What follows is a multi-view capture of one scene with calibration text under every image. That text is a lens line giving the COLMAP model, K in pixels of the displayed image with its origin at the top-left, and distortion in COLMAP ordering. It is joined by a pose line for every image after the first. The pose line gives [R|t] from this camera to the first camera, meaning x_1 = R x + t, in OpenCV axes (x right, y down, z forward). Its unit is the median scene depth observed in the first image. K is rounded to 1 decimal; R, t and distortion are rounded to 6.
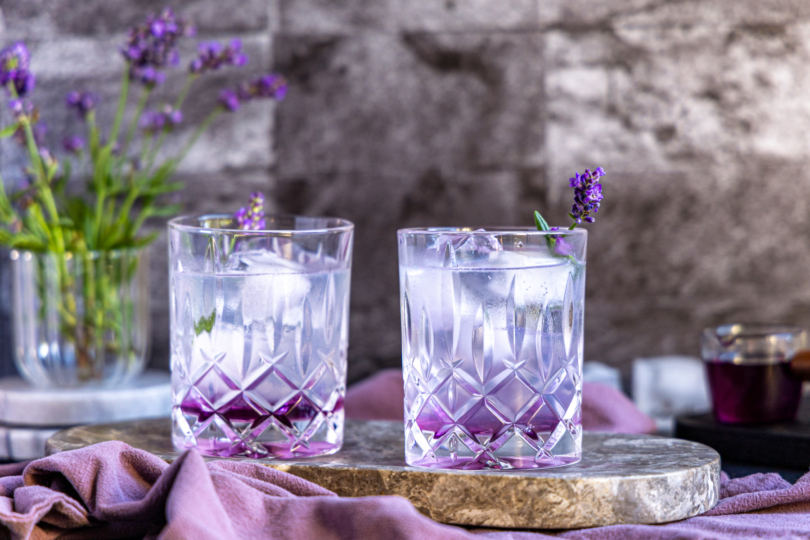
lens RADIAL K [[2827.6, 0, 405.0], [0, 2827.6, 270.0], [0, 0, 1]] dist [0.029877, 0.803408]
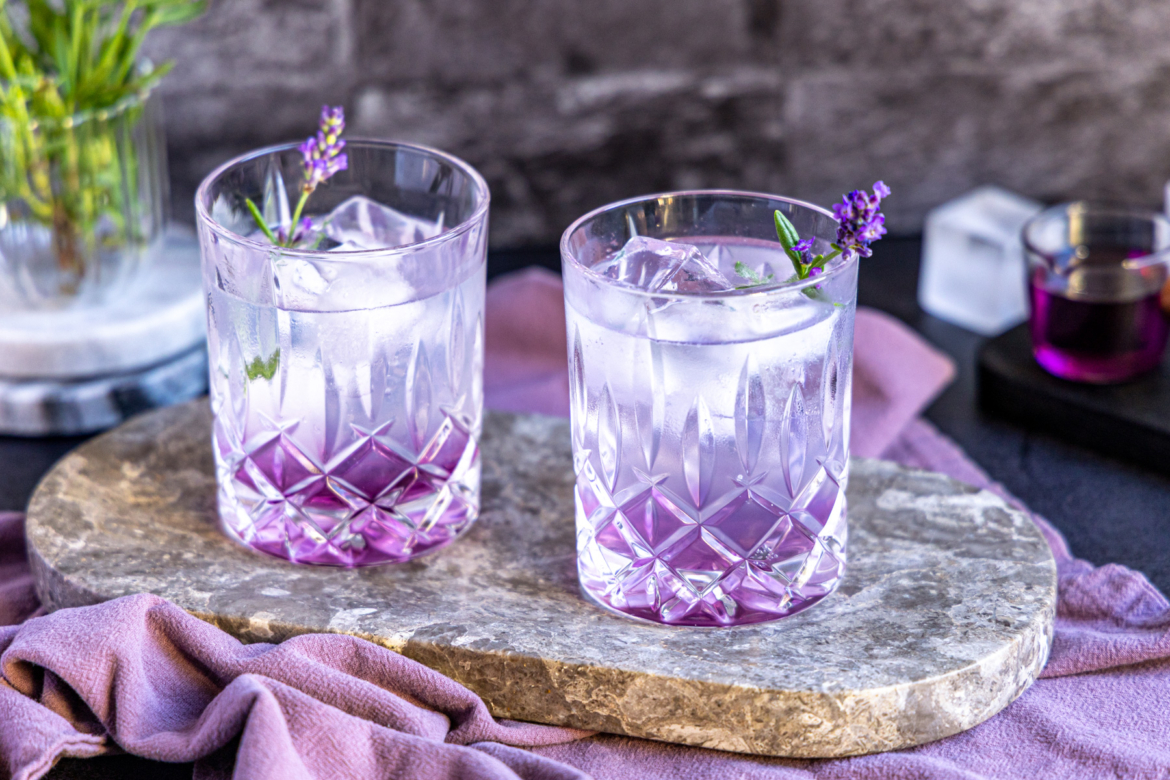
lens RADIAL K [[4084.3, 0, 585.0], [0, 4084.3, 390.0], [0, 0, 1]] dist [0.029877, 0.803408]
pose [[0.999566, -0.023578, 0.017647, -0.014896], [0.014886, 0.921514, 0.388060, -0.359763], [-0.025411, -0.387629, 0.921465, 0.148943]]
